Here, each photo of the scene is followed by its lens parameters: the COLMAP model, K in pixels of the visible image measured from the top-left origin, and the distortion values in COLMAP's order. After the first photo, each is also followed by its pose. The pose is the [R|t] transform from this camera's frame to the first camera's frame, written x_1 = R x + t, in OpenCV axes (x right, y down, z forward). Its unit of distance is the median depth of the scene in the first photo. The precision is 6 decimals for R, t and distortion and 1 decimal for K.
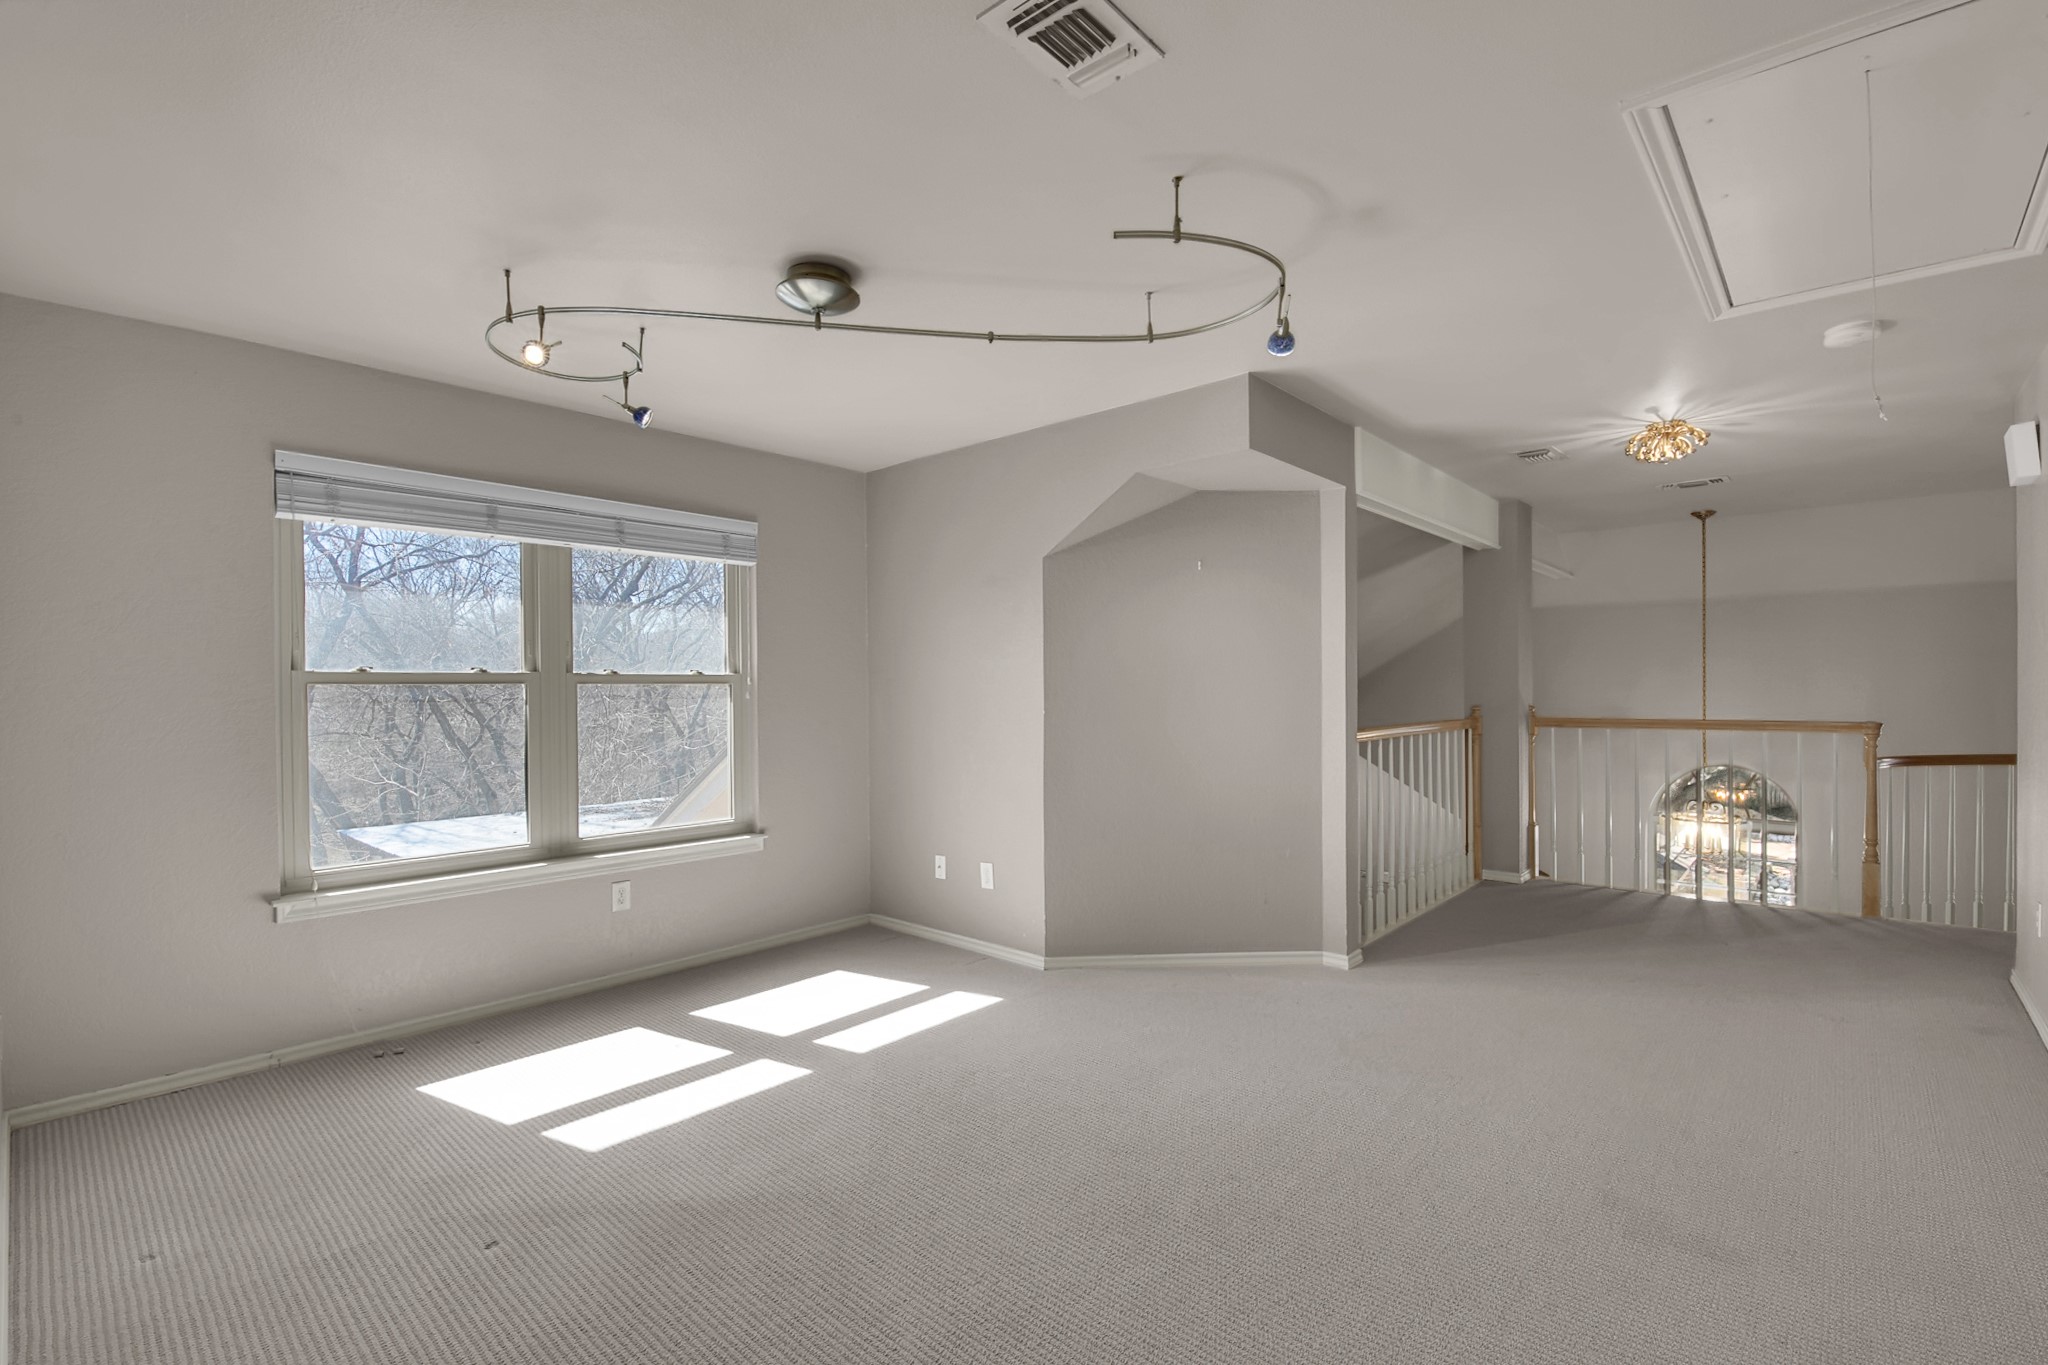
lens RADIAL K [[902.6, 0, 1021.0], [0, 902.6, 693.6], [0, 0, 1]] dist [-0.000574, -0.000146]
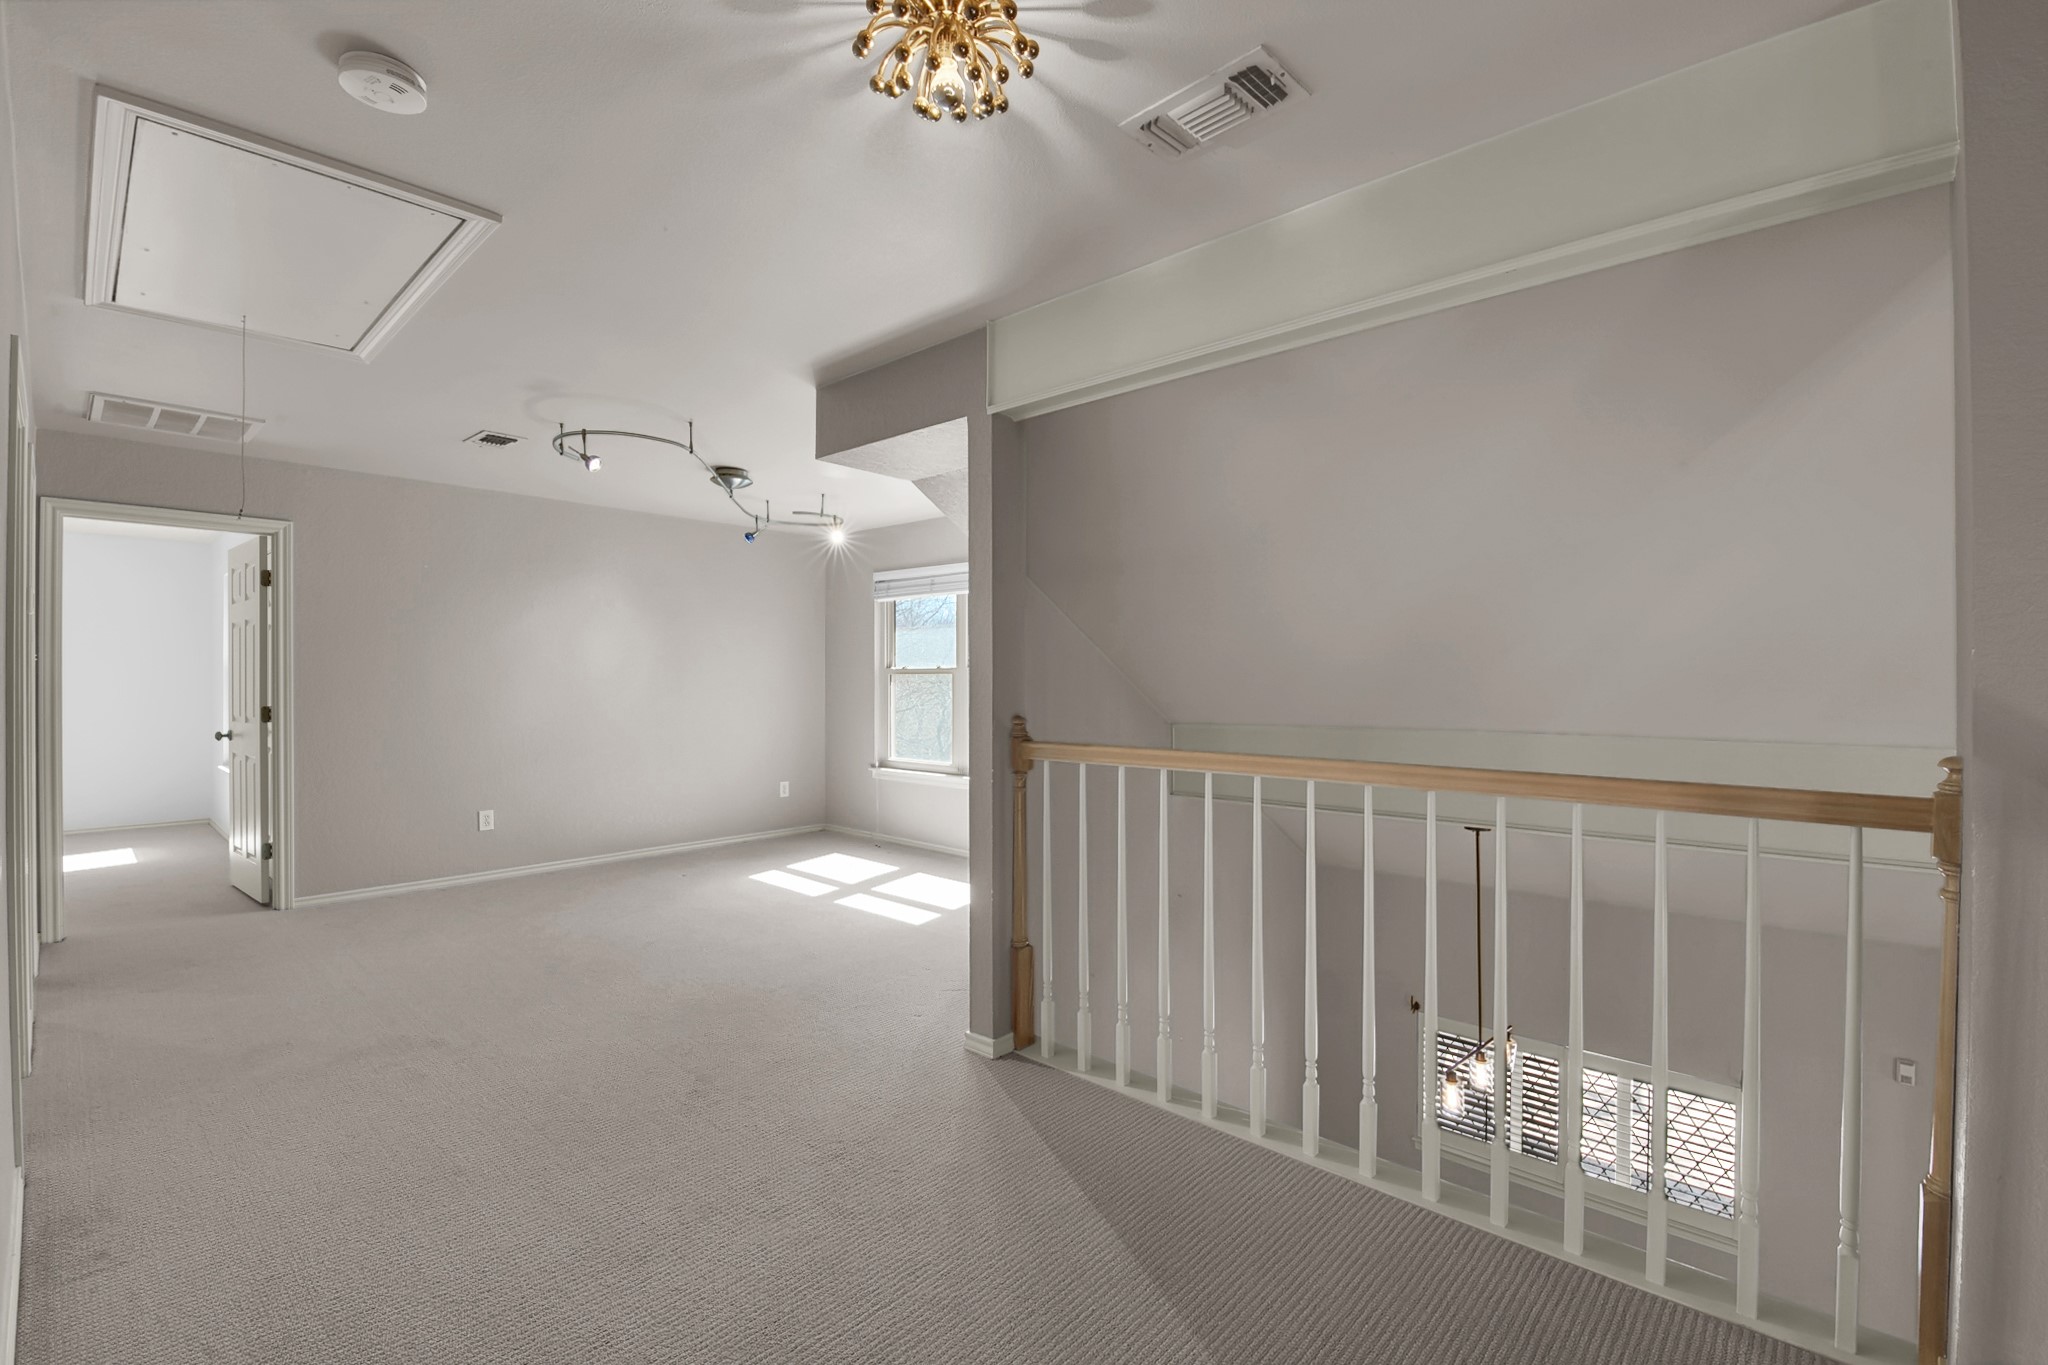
lens RADIAL K [[902.6, 0, 1021.0], [0, 902.6, 693.6], [0, 0, 1]] dist [-0.000574, -0.000146]
pose [[-0.014763, 0.023789, -0.999608, 1.290012], [-0.003387, 0.999710, 0.023841, -0.016055], [0.999885, 0.003738, -0.014678, 1.215462]]
